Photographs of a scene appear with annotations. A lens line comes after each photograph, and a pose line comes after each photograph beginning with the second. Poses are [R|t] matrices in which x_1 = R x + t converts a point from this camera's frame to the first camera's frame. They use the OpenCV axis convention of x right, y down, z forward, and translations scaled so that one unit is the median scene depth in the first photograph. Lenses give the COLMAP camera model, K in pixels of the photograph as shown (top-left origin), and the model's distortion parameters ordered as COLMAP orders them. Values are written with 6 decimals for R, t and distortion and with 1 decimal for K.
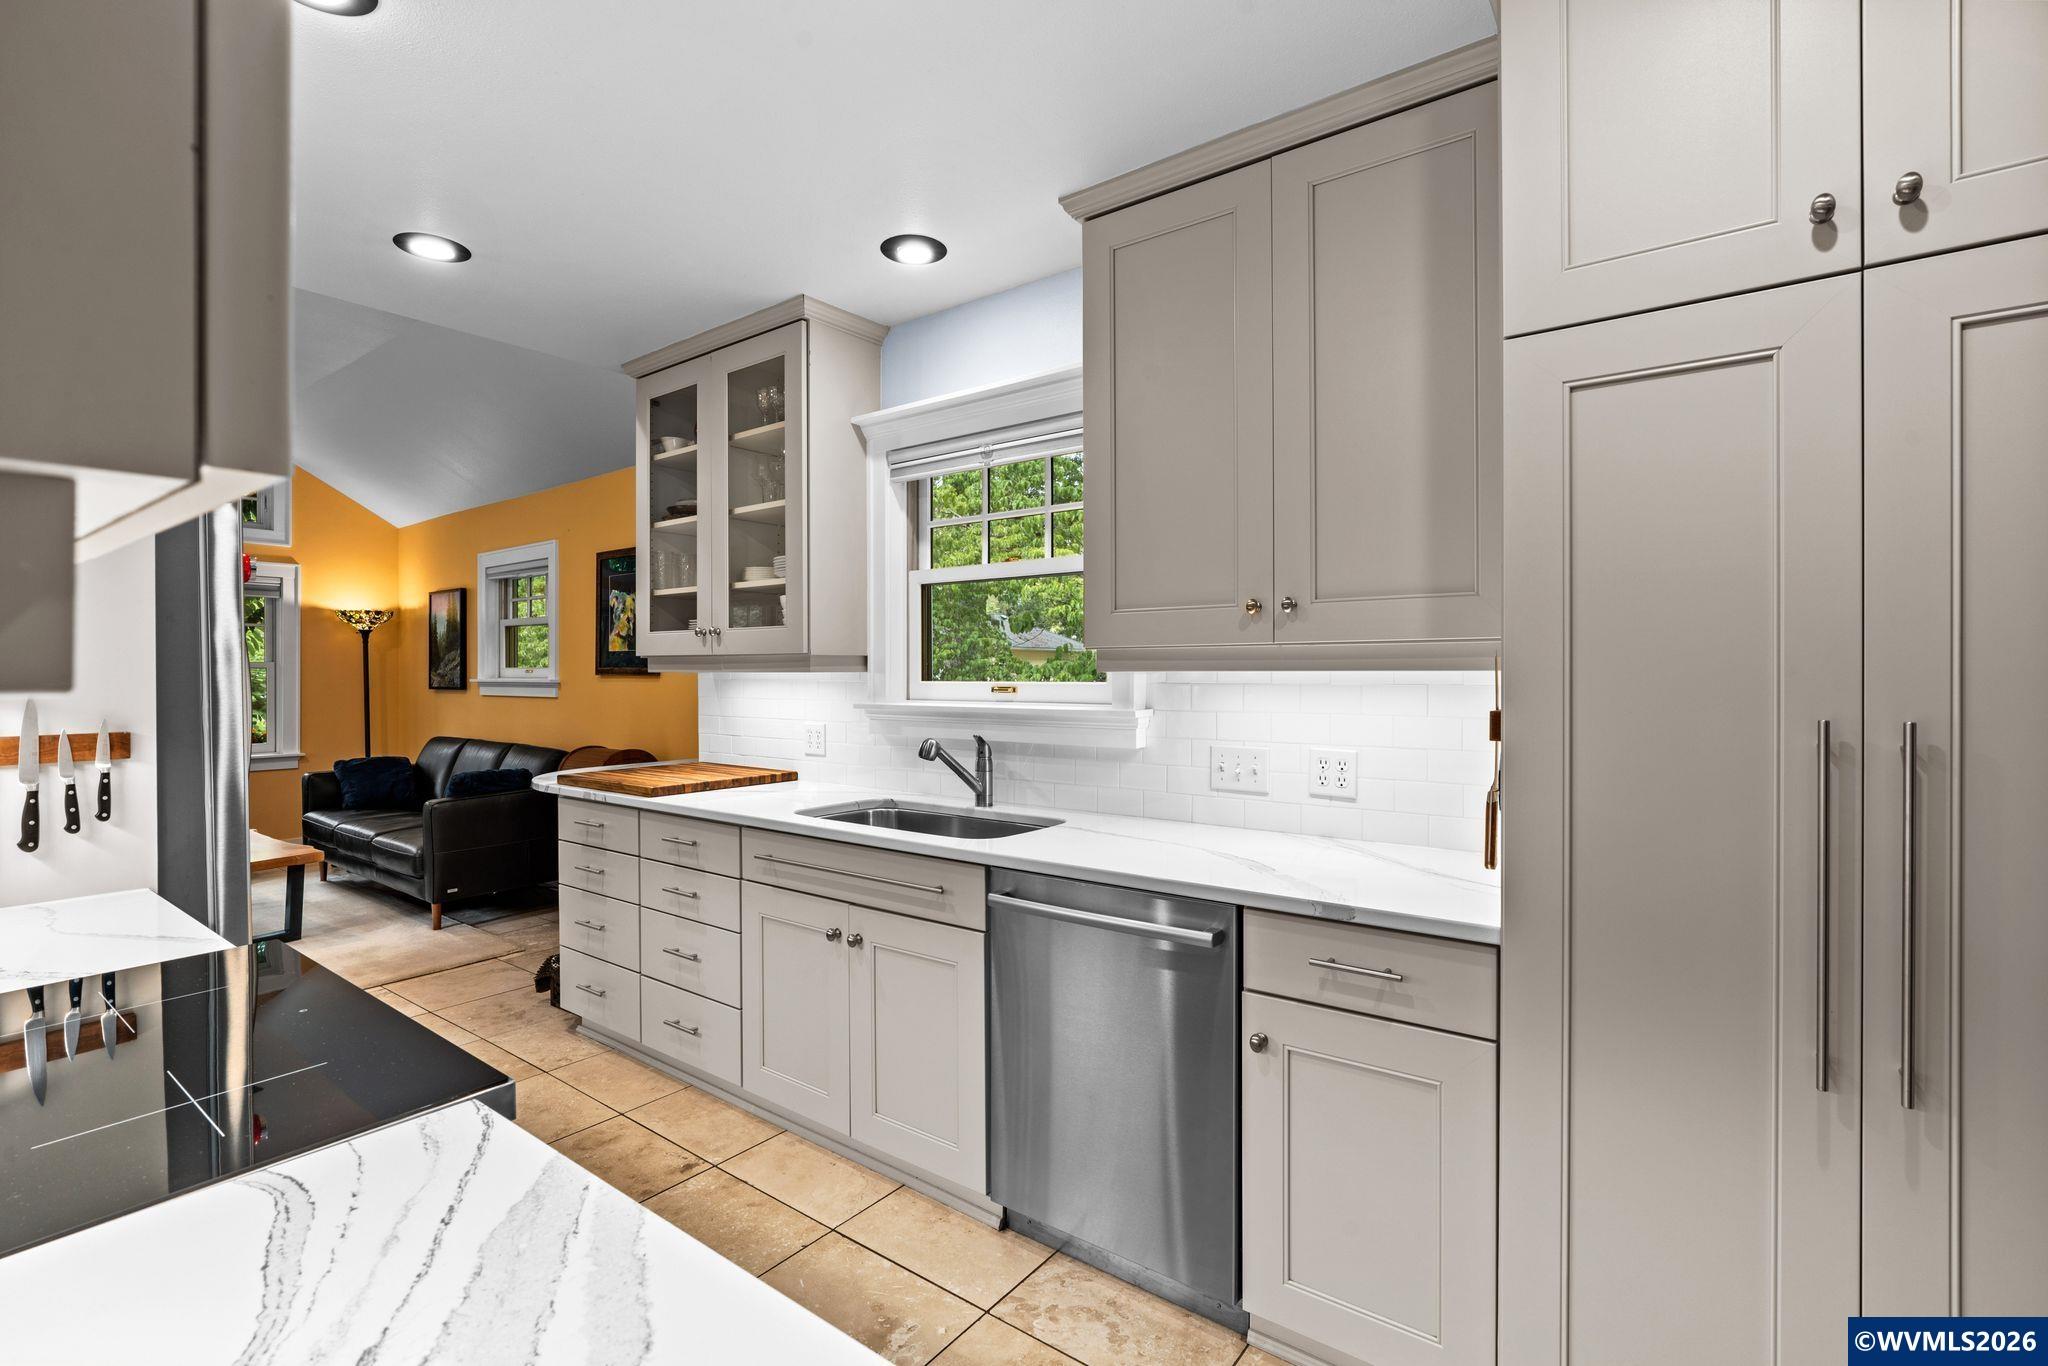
lens RADIAL K [[932.8, 0, 1021.3], [0, 932.8, 684.8], [0, 0, 1]] dist [-0.004565, -0.000173]
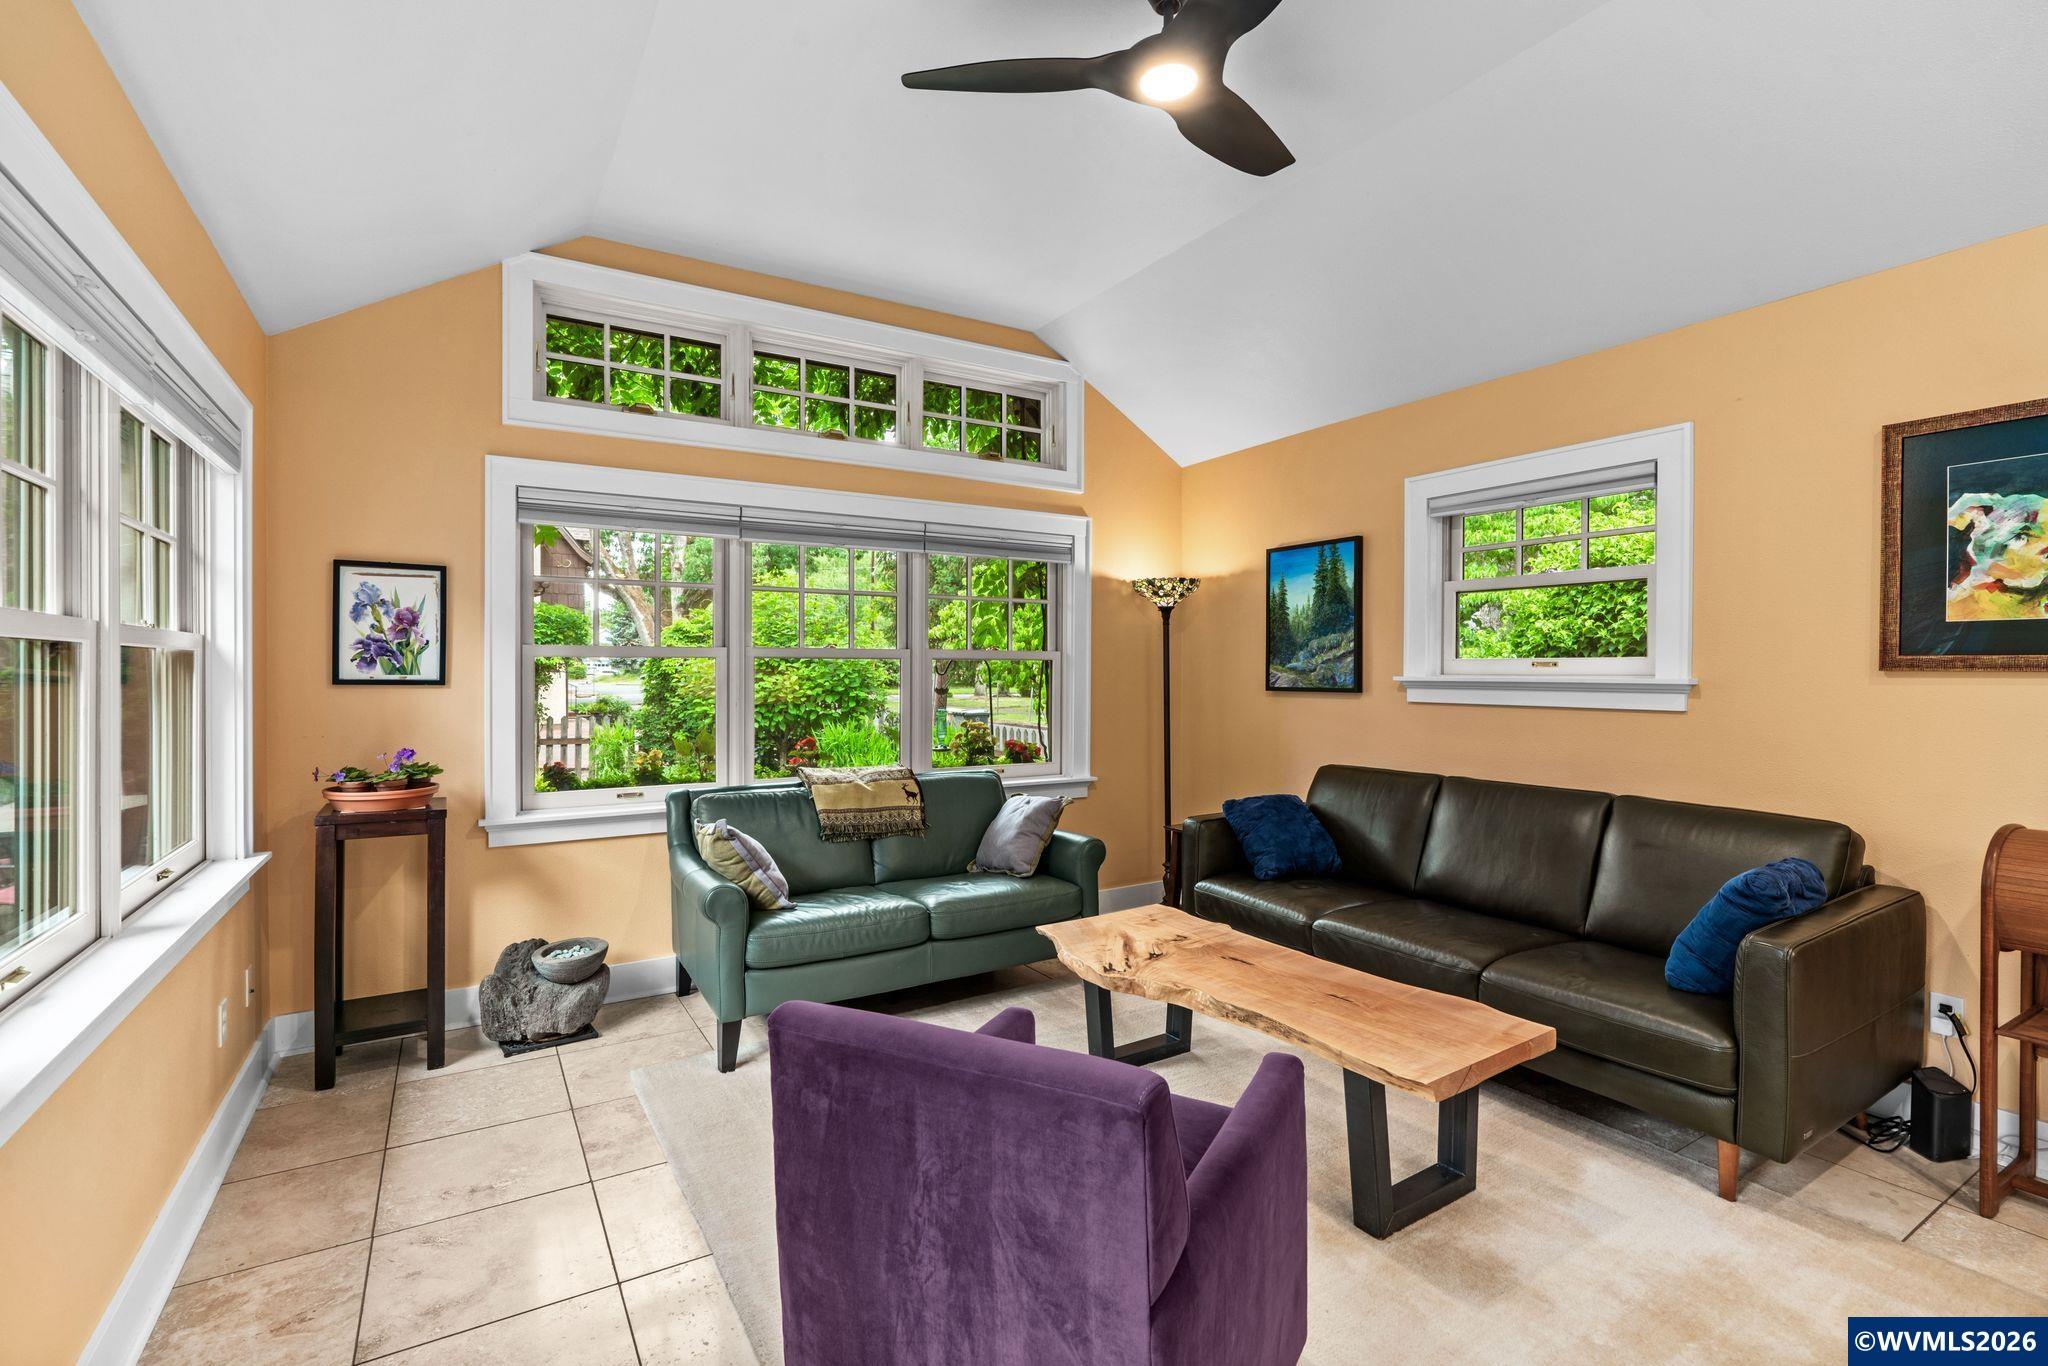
lens RADIAL K [[932.8, 0, 1028.8], [0, 932.8, 673.9], [0, 0, 1]] dist [-0.004565, -0.000173]
pose [[0.936187, 0.003785, -0.351483, -0.572090], [-0.006103, 0.999966, -0.005488, -0.002792], [0.351450, 0.007283, 0.936178, 0.305535]]
